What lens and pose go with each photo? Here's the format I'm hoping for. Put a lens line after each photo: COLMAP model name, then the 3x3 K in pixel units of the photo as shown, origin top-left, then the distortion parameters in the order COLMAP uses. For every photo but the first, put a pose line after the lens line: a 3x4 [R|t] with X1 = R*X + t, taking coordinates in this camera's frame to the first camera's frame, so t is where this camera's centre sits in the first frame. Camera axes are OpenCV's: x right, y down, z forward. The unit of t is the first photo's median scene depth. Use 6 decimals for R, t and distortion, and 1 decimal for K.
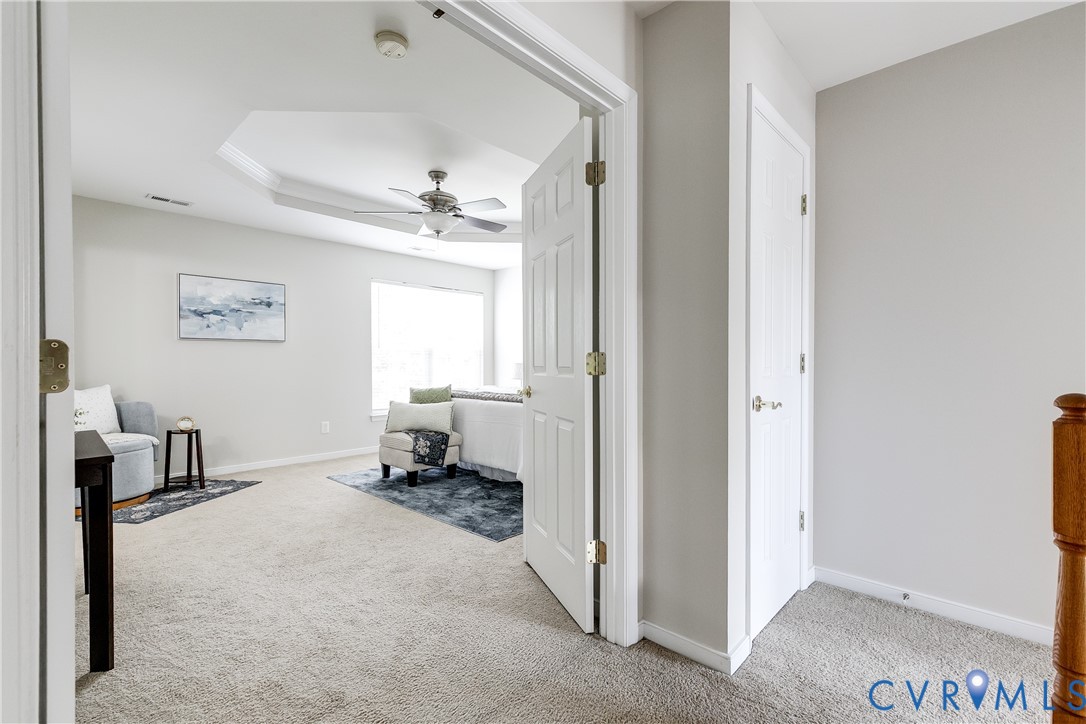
lens RADIAL K [[488.3, 0, 547.0], [0, 488.3, 365.1], [0, 0, 1]] dist [0.006216, -0.000808]
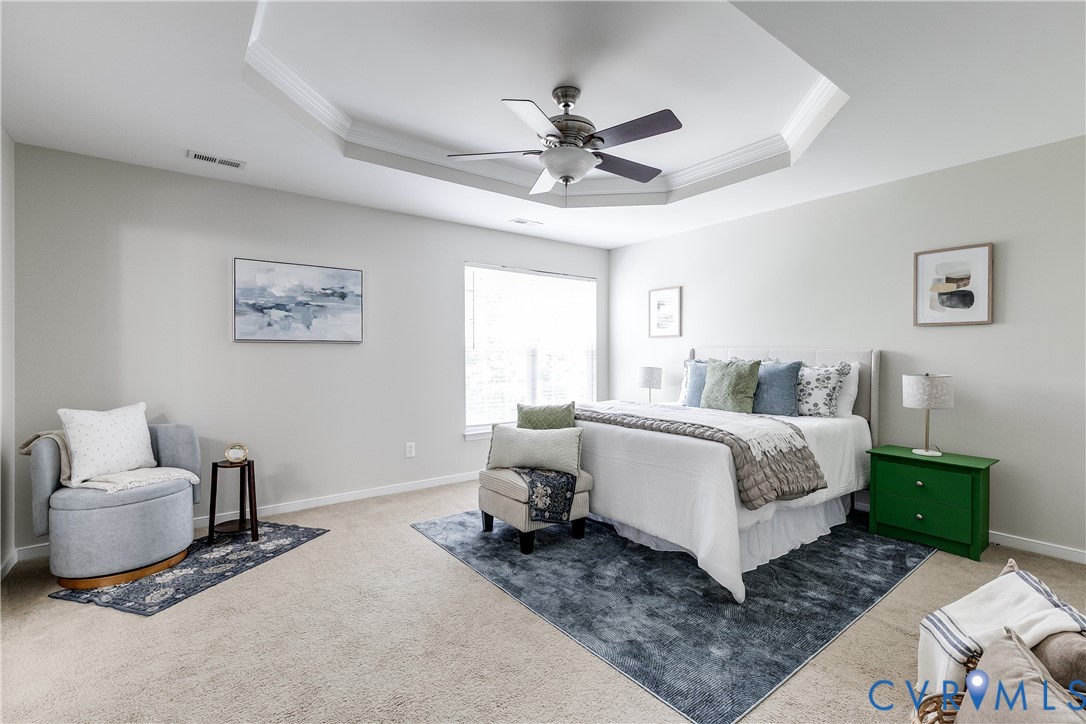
lens RADIAL K [[490.1, 0, 541.7], [0, 490.1, 360.3], [0, 0, 1]] dist [0.013542, -0.006563]
pose [[0.985237, 0.000490, -0.171192, -0.145782], [-0.000116, 0.999998, 0.002197, -0.026945], [0.171193, -0.002144, 0.985235, 0.342785]]
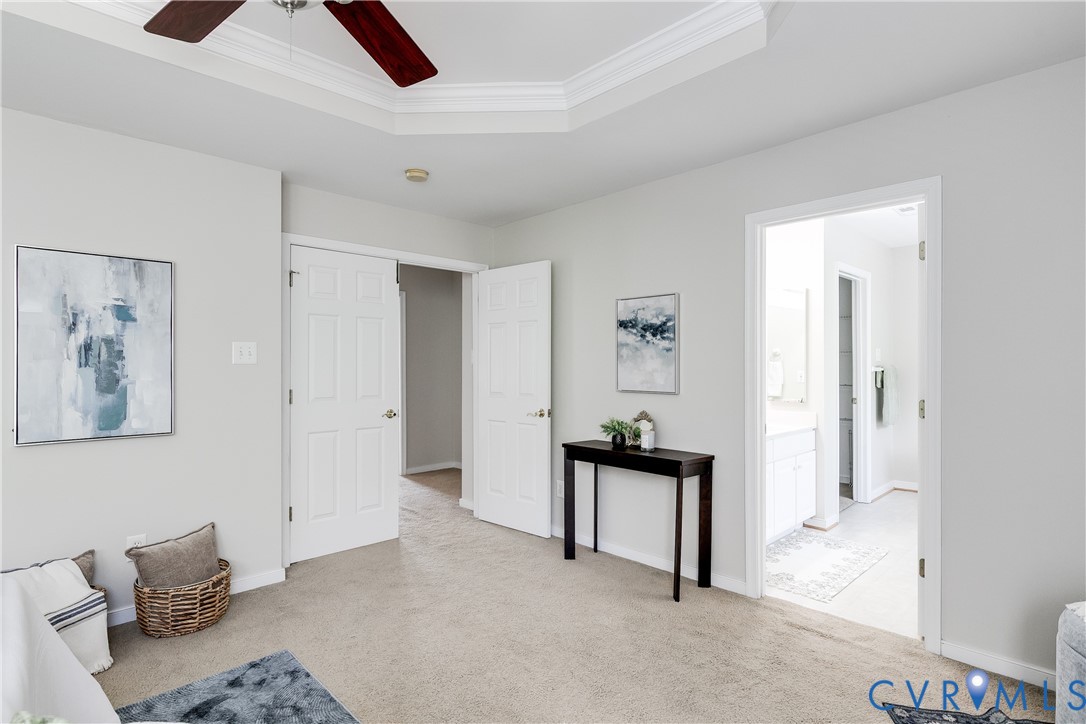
lens RADIAL K [[552.6, 0, 543.3], [0, 552.6, 364.5], [0, 0, 1]] dist [0.001748, -0.000038]
pose [[-0.998288, -0.001806, 0.058465, -0.404837], [-0.001631, 0.999994, 0.003028, -0.051398], [-0.058470, 0.002927, -0.998285, 1.354671]]
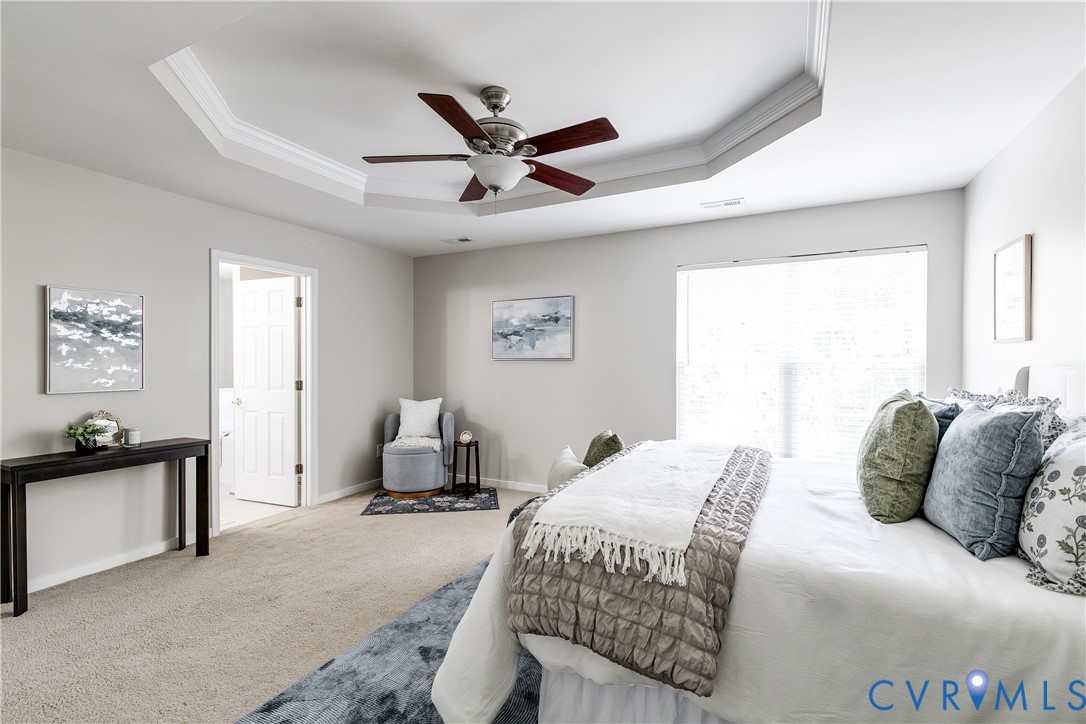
lens RADIAL K [[483.6, 0, 554.1], [0, 483.6, 365.3], [0, 0, 1]] dist [0.000364, -0.000195]
pose [[0.283438, 0.008291, -0.958955, 0.390711], [-0.007540, 0.999951, 0.006416, -0.054135], [0.958961, 0.005412, 0.283486, 0.919533]]
